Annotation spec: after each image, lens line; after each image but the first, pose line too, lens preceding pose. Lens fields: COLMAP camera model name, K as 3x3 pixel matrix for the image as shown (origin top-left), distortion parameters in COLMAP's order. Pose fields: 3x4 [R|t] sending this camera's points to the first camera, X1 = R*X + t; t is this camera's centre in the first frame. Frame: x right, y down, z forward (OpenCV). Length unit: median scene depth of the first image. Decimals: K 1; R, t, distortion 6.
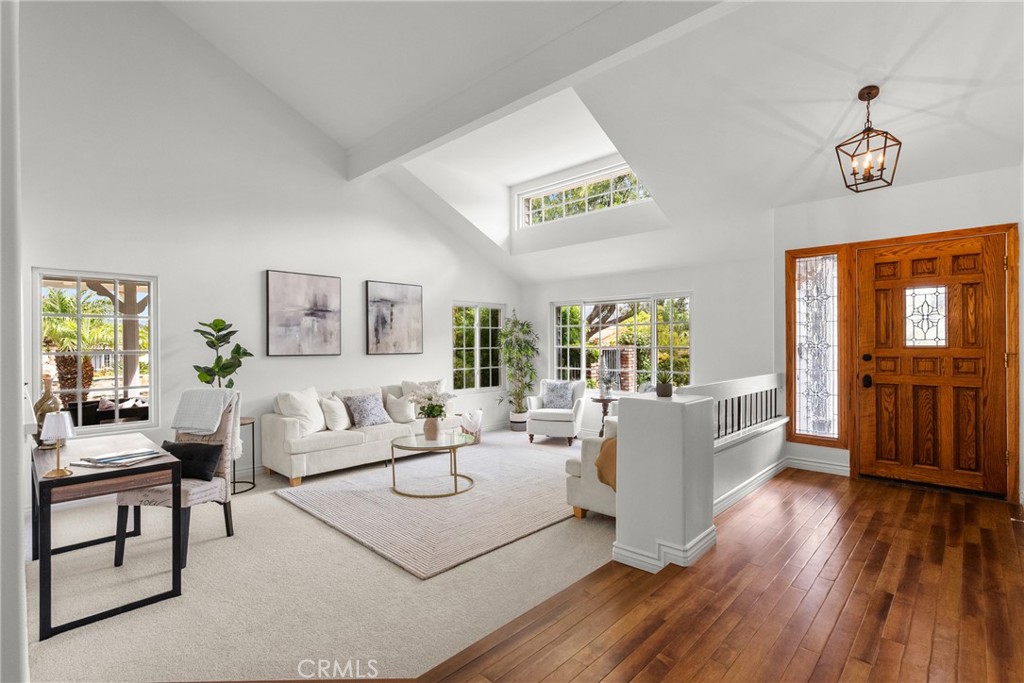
lens RADIAL K [[478.4, 0, 509.1], [0, 478.4, 347.0], [0, 0, 1]] dist [0.002825, 0.001510]
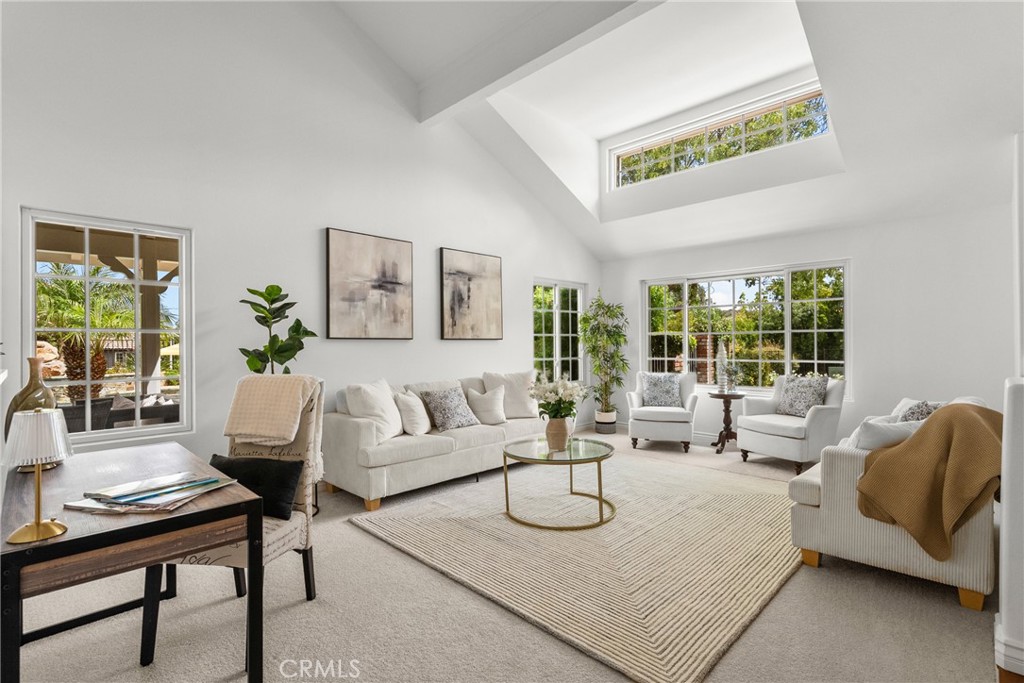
lens RADIAL K [[478.4, 0, 508.5], [0, 478.4, 343.0], [0, 0, 1]] dist [0.002825, 0.001510]
pose [[0.999876, -0.004156, -0.015183, -0.193855], [0.004041, 0.999963, -0.007579, 0.031670], [0.015214, 0.007516, 0.999856, 0.222453]]
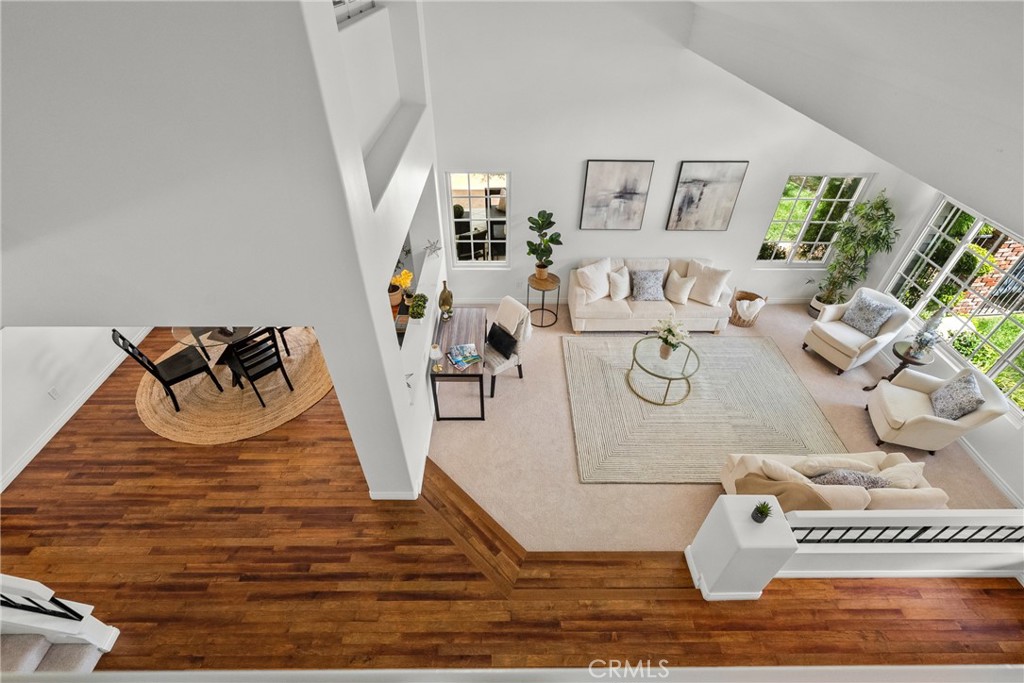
lens RADIAL K [[478.4, 0, 513.7], [0, 478.4, 336.5], [0, 0, 1]] dist [0.002825, 0.001510]
pose [[0.703432, 0.463805, -0.538580, 0.180517], [-0.019618, 0.770131, 0.637585, -0.546478], [0.710492, -0.437931, 0.550833, 0.048843]]
